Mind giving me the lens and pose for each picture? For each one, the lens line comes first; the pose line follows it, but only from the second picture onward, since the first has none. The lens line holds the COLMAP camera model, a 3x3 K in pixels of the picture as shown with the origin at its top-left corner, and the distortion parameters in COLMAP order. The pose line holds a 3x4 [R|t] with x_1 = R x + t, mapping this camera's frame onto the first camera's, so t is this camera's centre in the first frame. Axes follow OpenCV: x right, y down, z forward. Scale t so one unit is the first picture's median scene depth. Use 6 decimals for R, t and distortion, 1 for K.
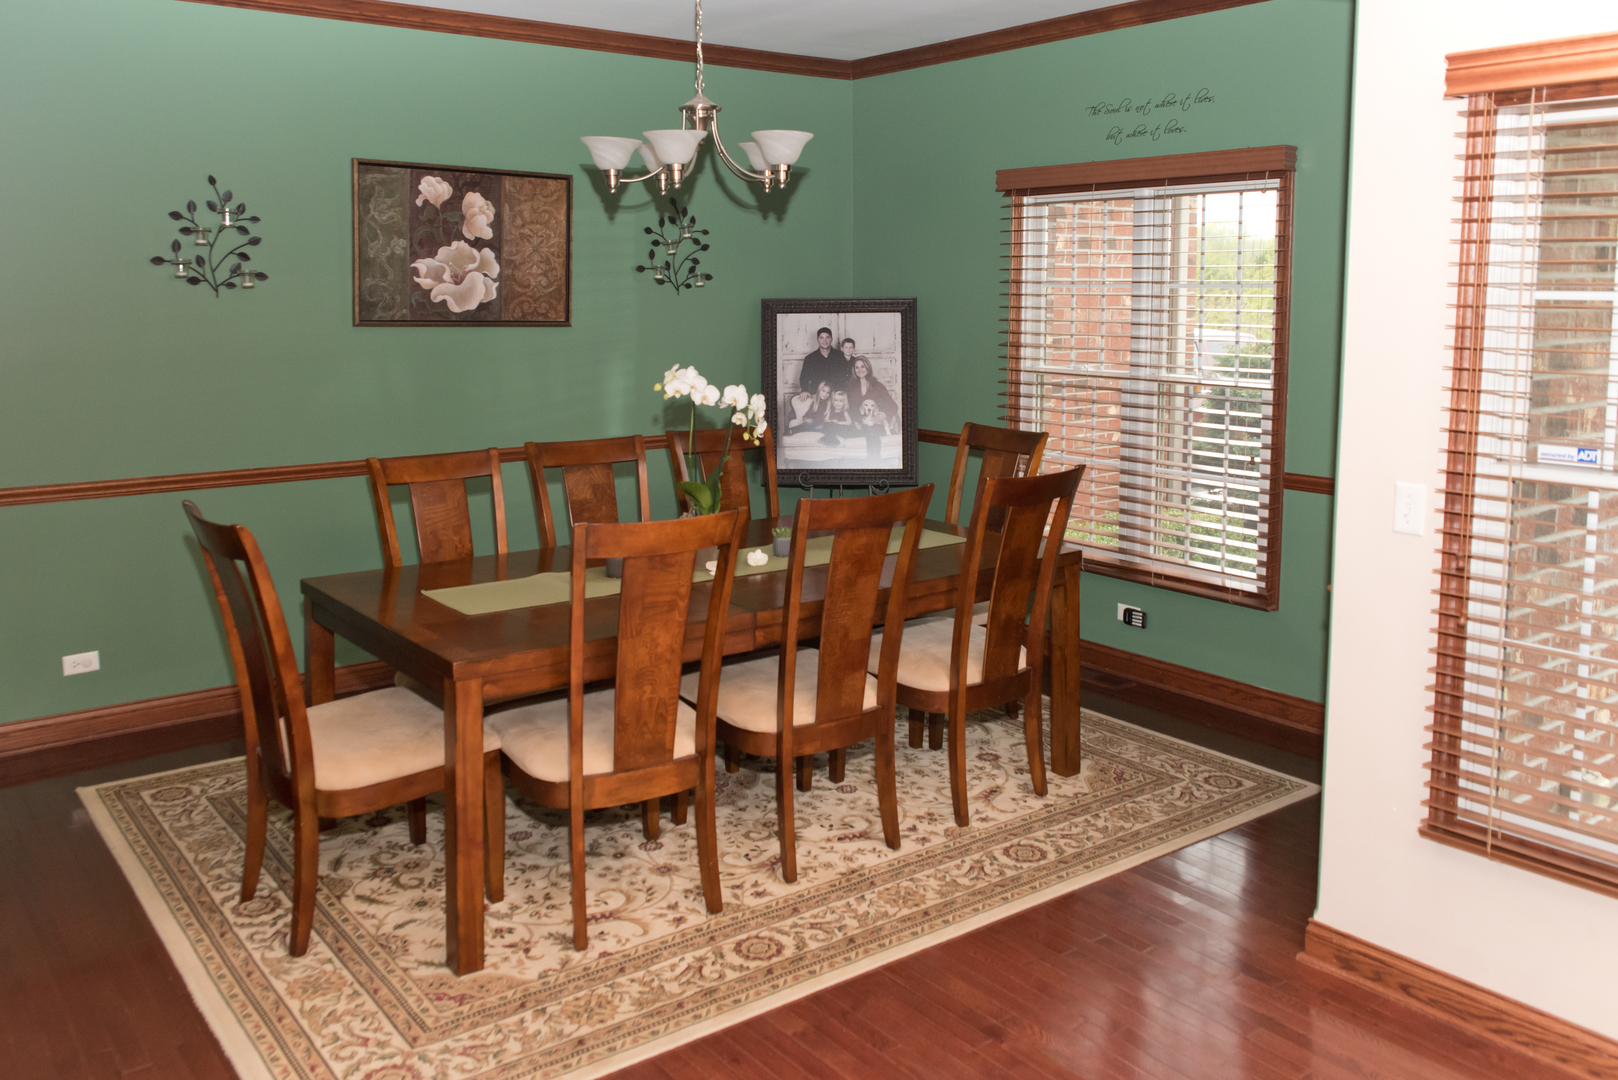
lens RADIAL K [[1296.4, 0, 860.5], [0, 1296.4, 476.9], [0, 0, 1]] dist [0.000992, 0.002025]
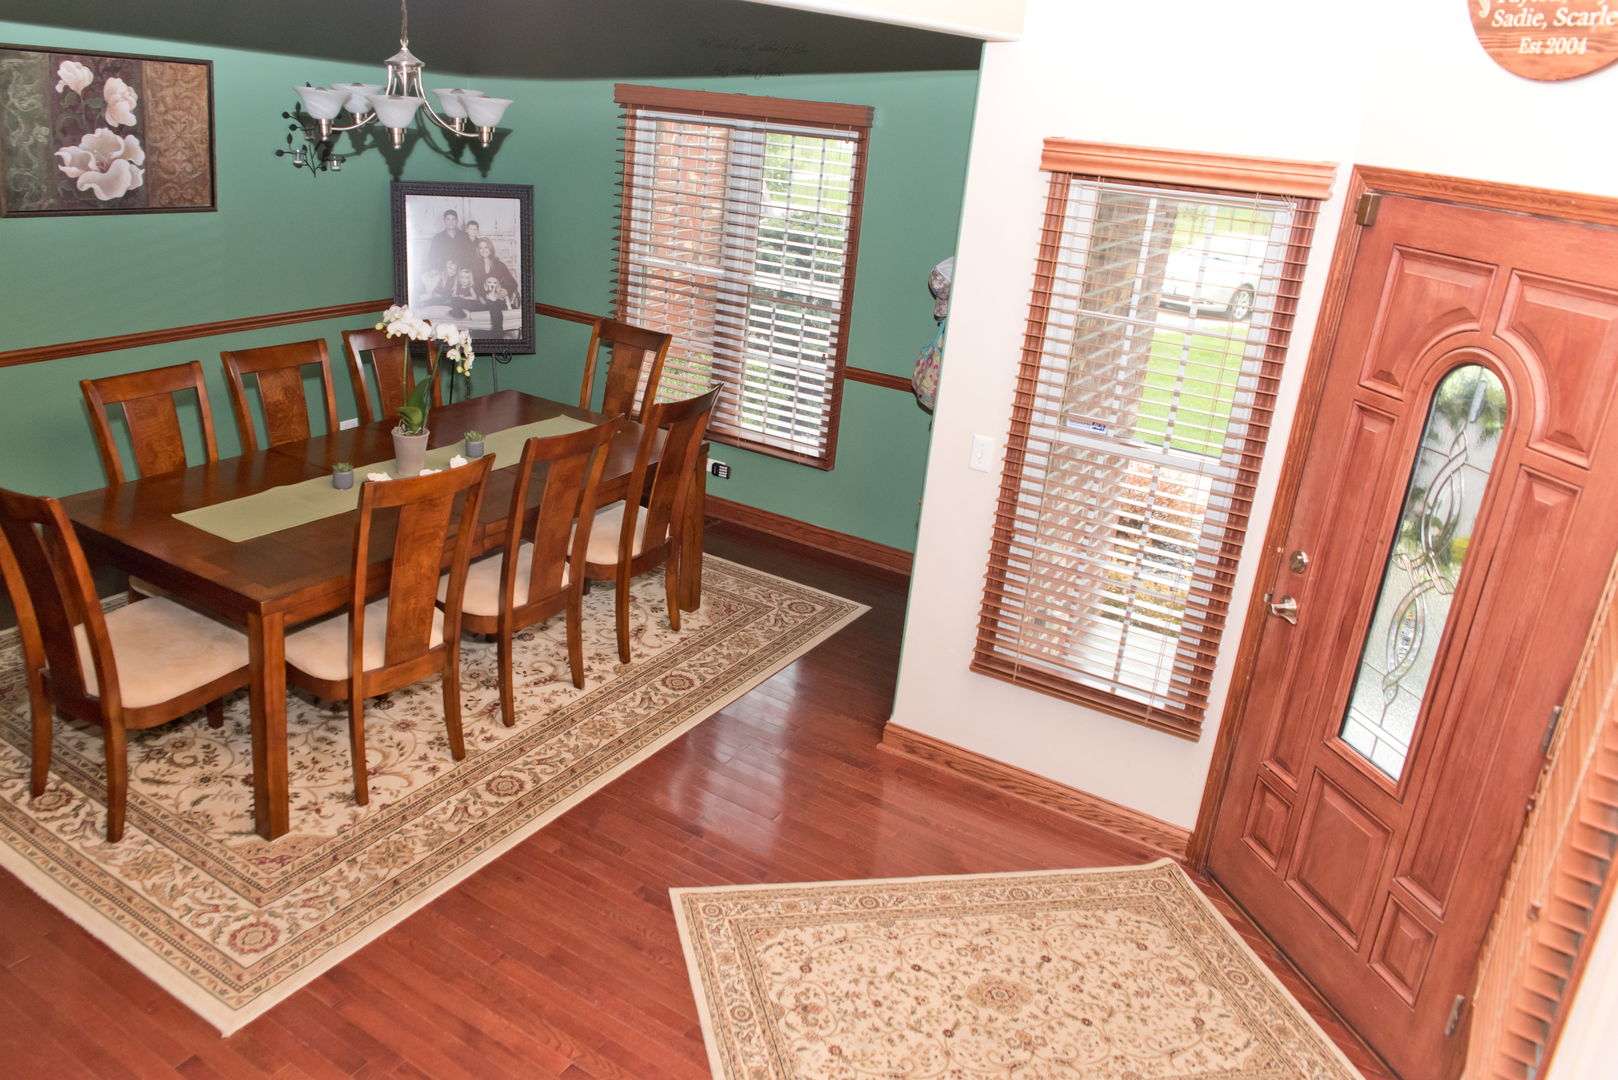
lens RADIAL K [[1107.6, 0, 805.9], [0, 1107.6, 541.7], [0, 0, 1]] dist [0.002129, -0.001563]
pose [[0.941343, -0.034752, 0.335656, -0.127335], [-0.041078, 0.975485, 0.216199, -0.102521], [-0.334941, -0.217306, 0.916838, -0.053219]]
